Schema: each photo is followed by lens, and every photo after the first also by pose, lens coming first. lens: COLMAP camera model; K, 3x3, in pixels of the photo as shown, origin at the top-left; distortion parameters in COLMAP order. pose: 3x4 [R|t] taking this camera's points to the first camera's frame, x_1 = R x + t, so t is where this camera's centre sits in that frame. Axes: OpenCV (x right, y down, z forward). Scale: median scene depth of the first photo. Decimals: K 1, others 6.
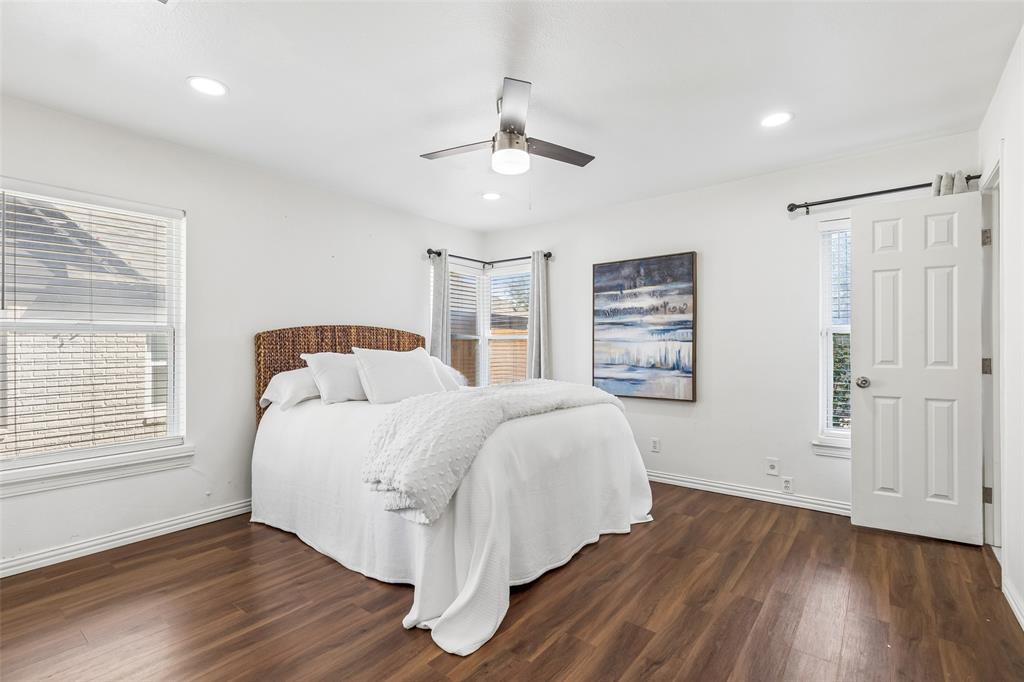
lens RADIAL K [[469.1, 0, 514.7], [0, 469.1, 344.5], [0, 0, 1]] dist [0.007213, -0.003333]
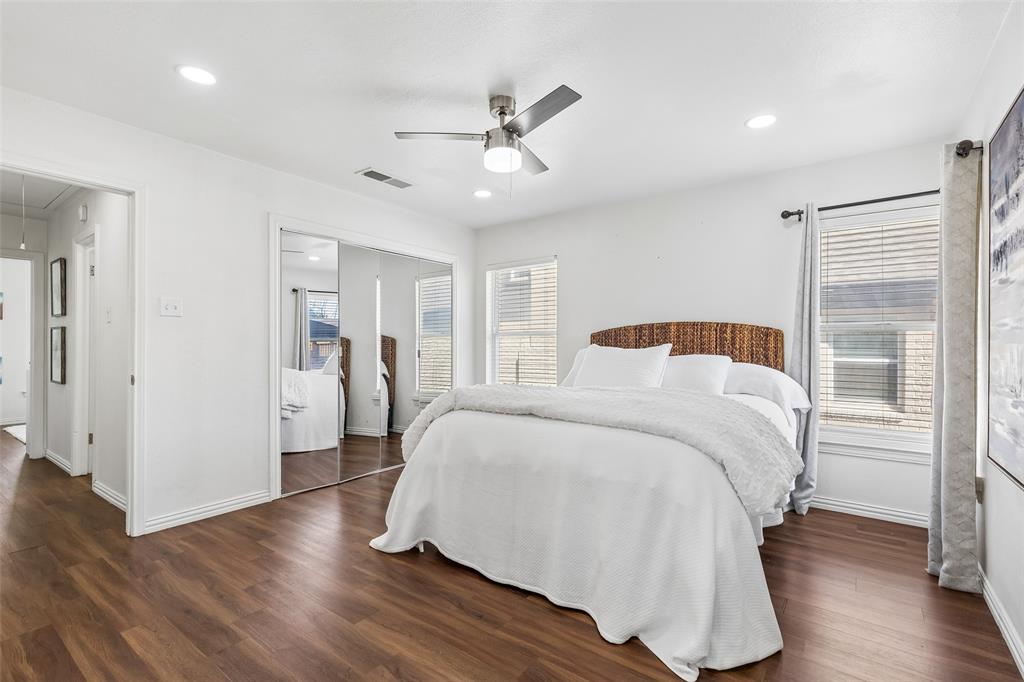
lens RADIAL K [[469.1, 0, 514.5], [0, 469.1, 342.6], [0, 0, 1]] dist [0.007213, -0.003333]
pose [[0.029701, -0.003180, -0.999554, 0.984984], [0.007367, 0.999968, -0.002962, 0.005112], [0.999532, -0.007275, 0.029724, 0.977079]]
